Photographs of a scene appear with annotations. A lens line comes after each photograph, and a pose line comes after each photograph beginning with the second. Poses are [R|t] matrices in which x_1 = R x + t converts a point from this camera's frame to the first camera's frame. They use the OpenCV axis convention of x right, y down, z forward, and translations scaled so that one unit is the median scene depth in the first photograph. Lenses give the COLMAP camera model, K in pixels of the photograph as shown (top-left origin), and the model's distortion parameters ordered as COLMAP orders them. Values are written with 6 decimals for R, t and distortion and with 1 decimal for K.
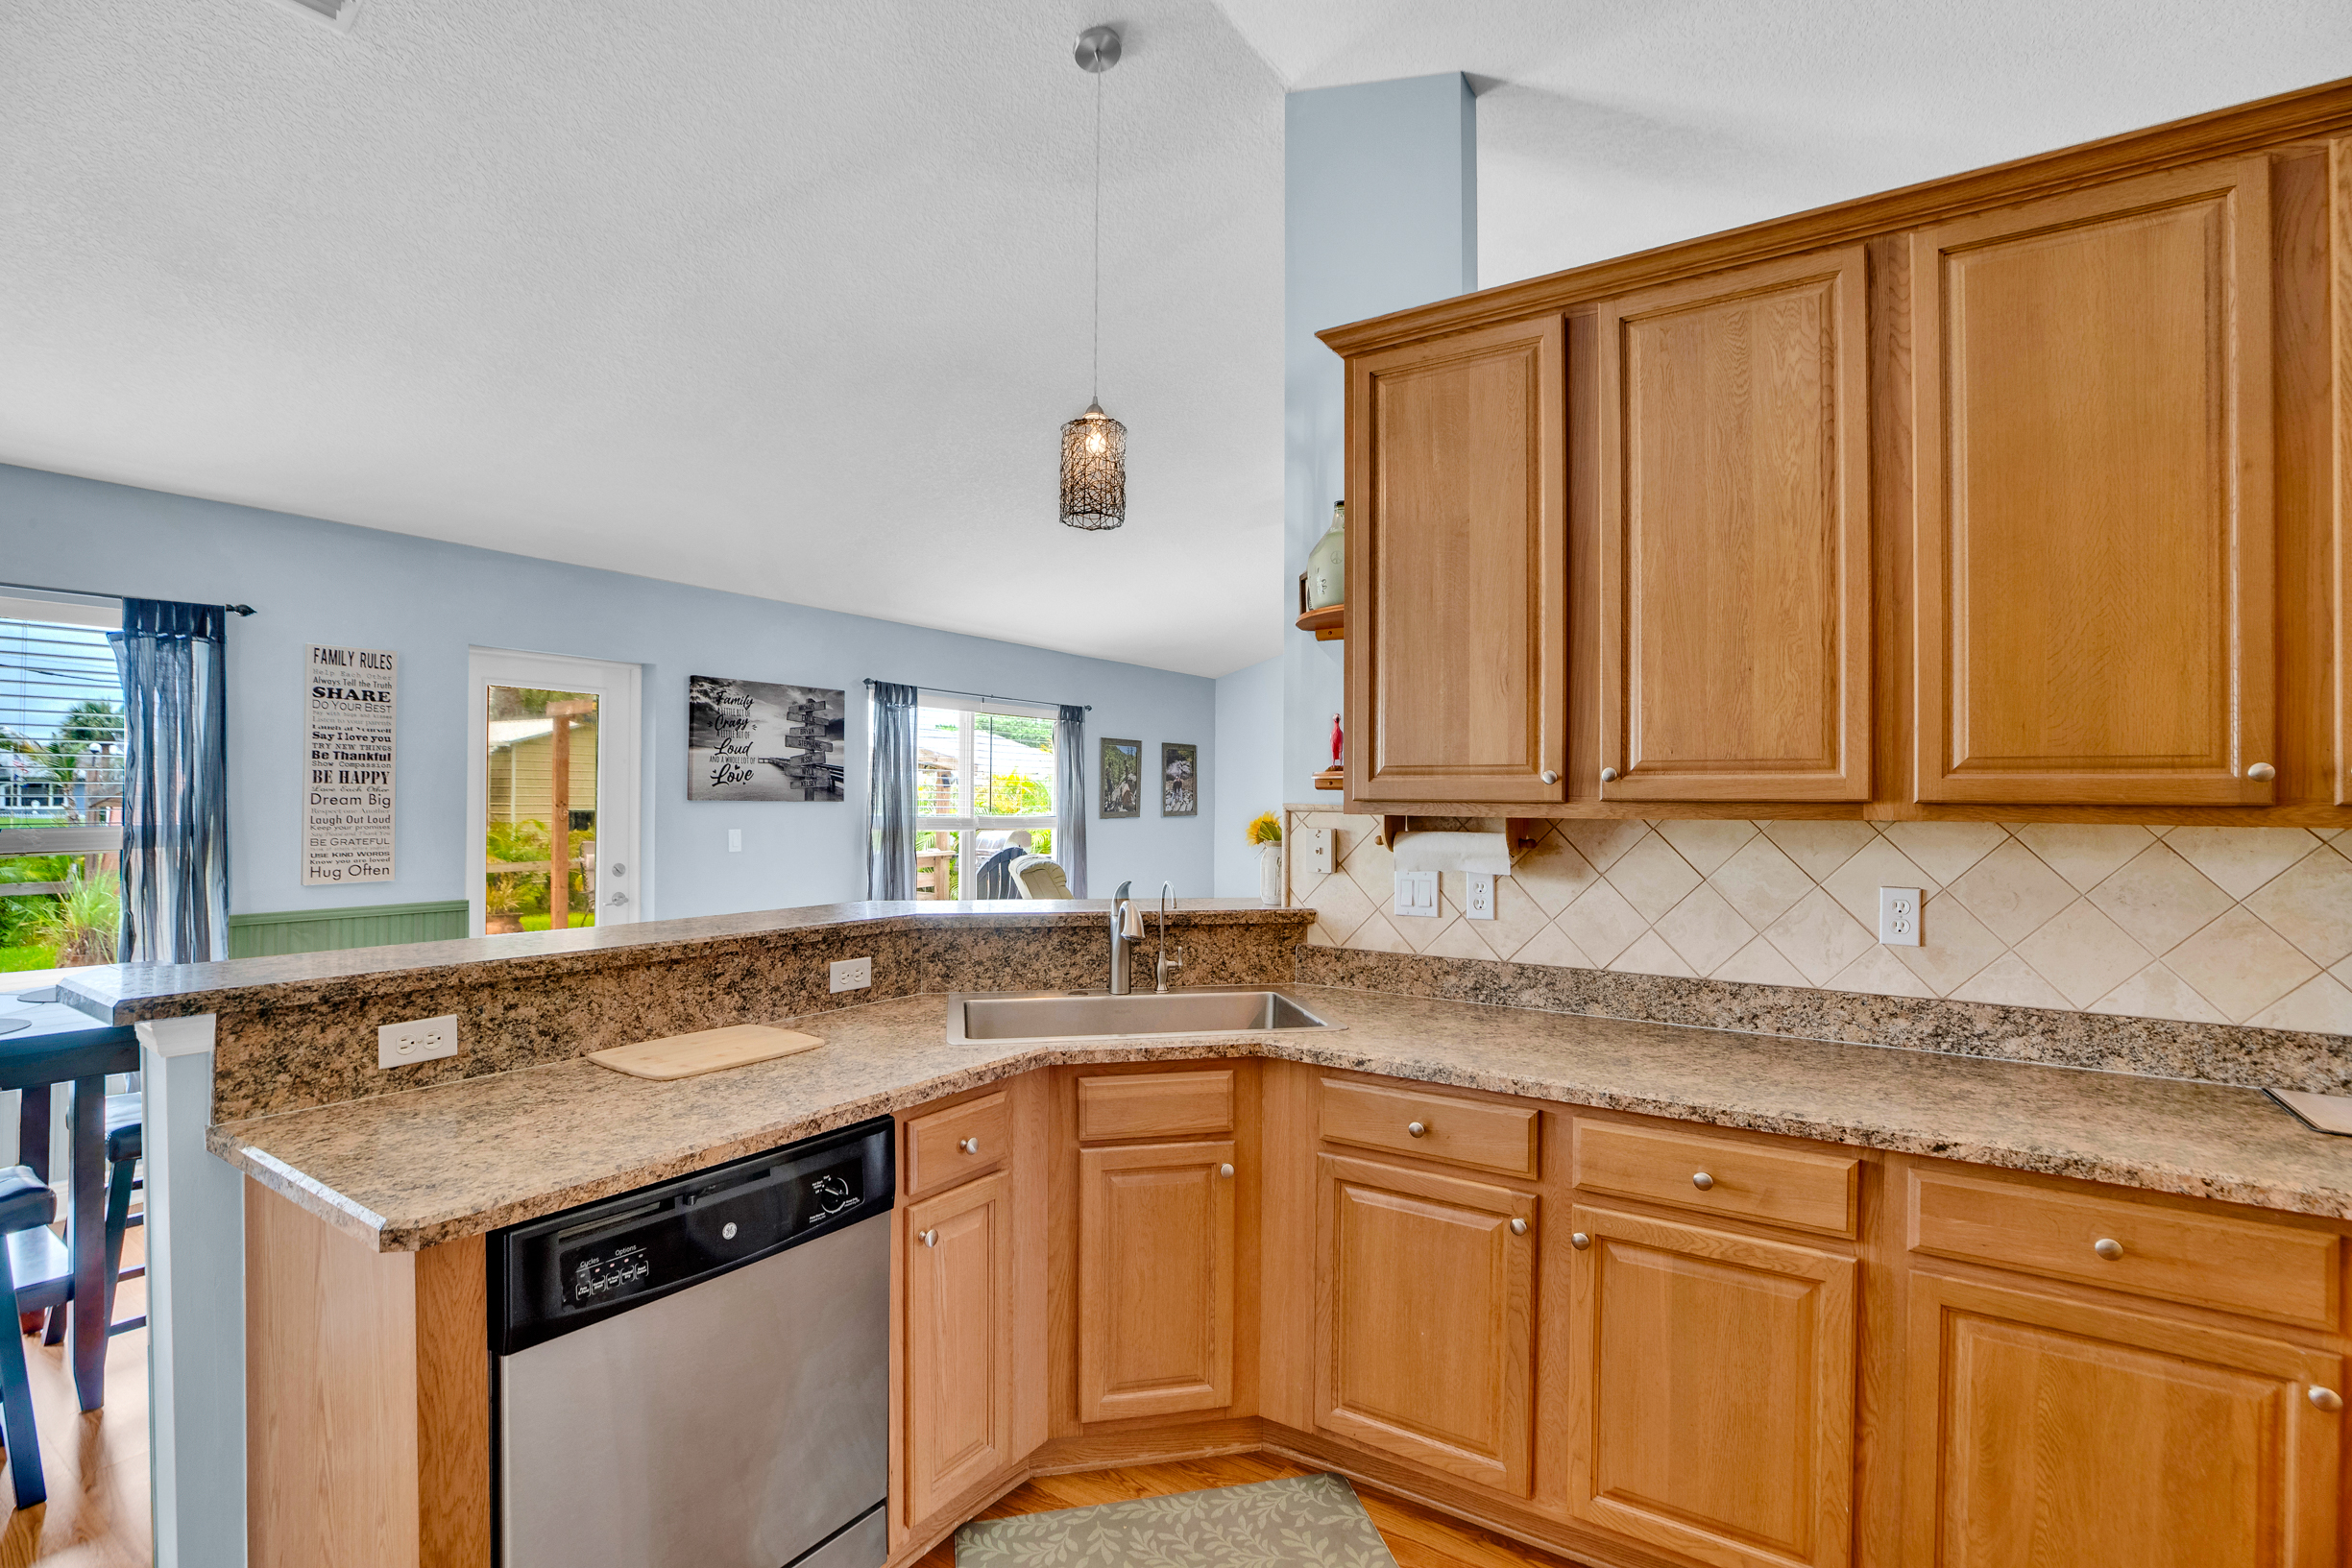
lens RADIAL K [[1083.5, 0, 1190.8], [0, 1083.5, 792.1], [0, 0, 1]] dist [-0.040558, 0.011440]
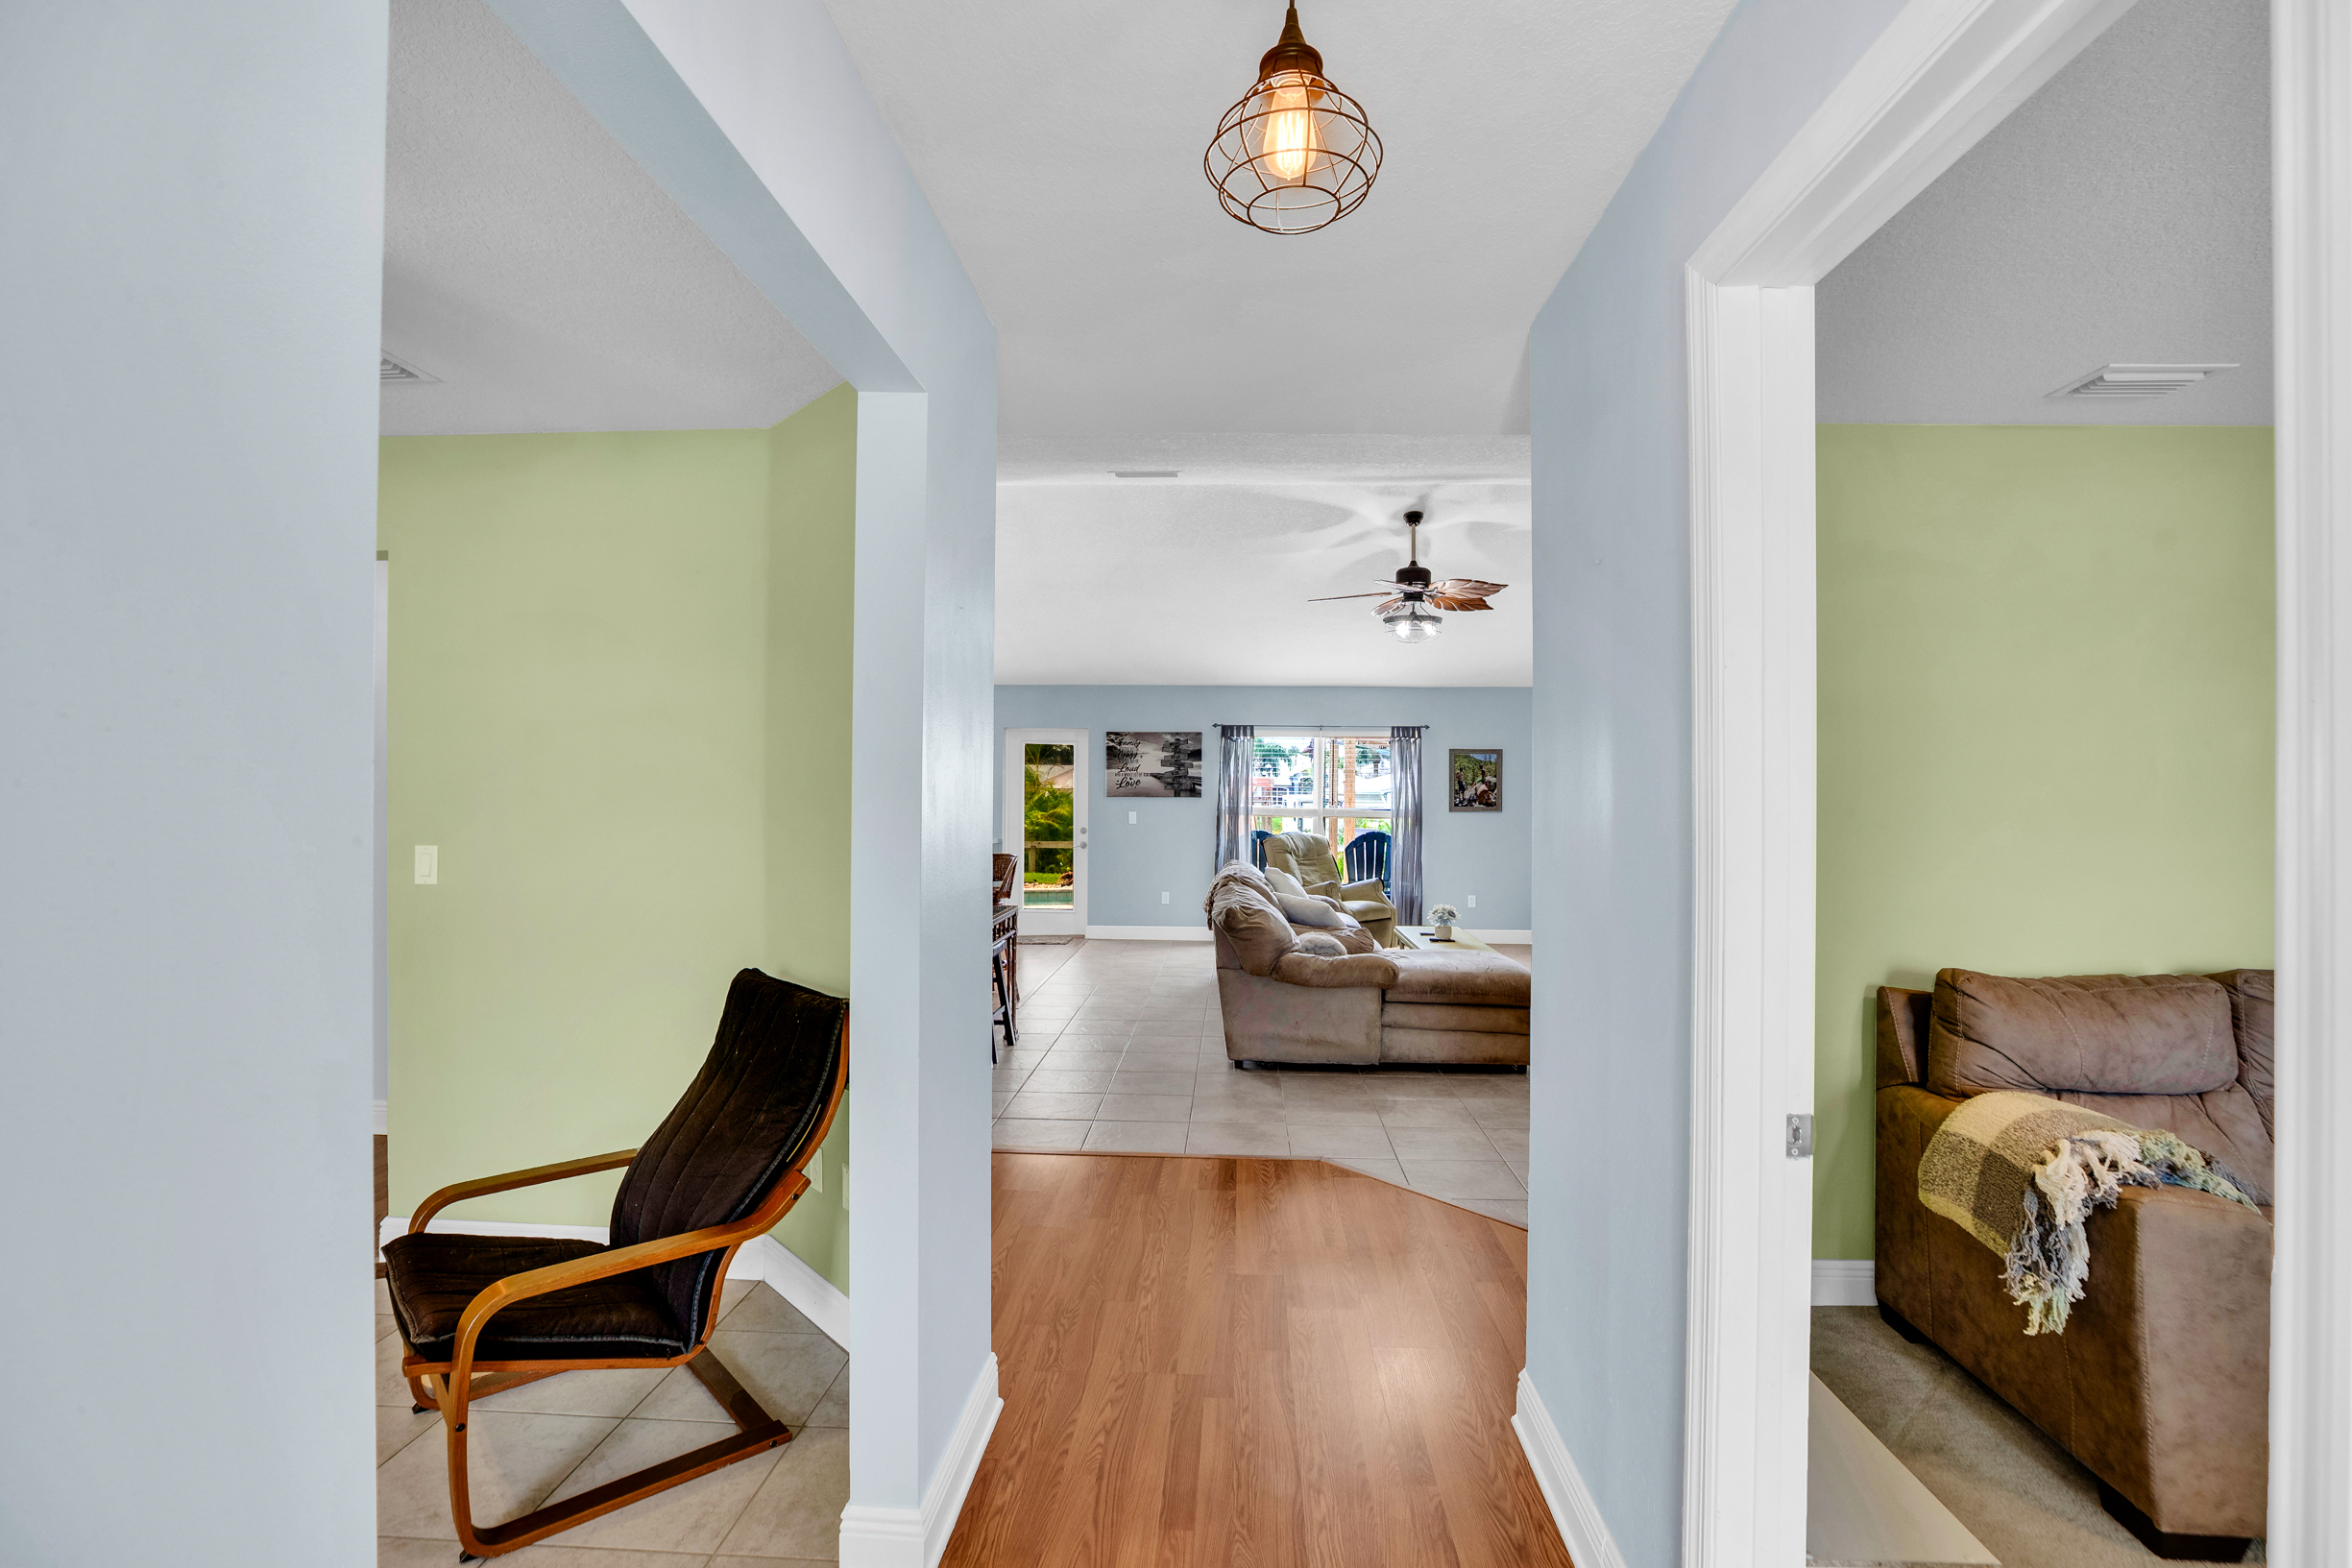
lens RADIAL K [[1083.5, 0, 1190.8], [0, 1083.5, 792.1], [0, 0, 1]] dist [-0.040558, 0.011440]
pose [[0.514487, -0.005613, -0.857480, 1.687874], [0.001716, 0.999983, -0.005516, 0.014693], [0.857497, 0.001367, 0.514488, 0.161207]]
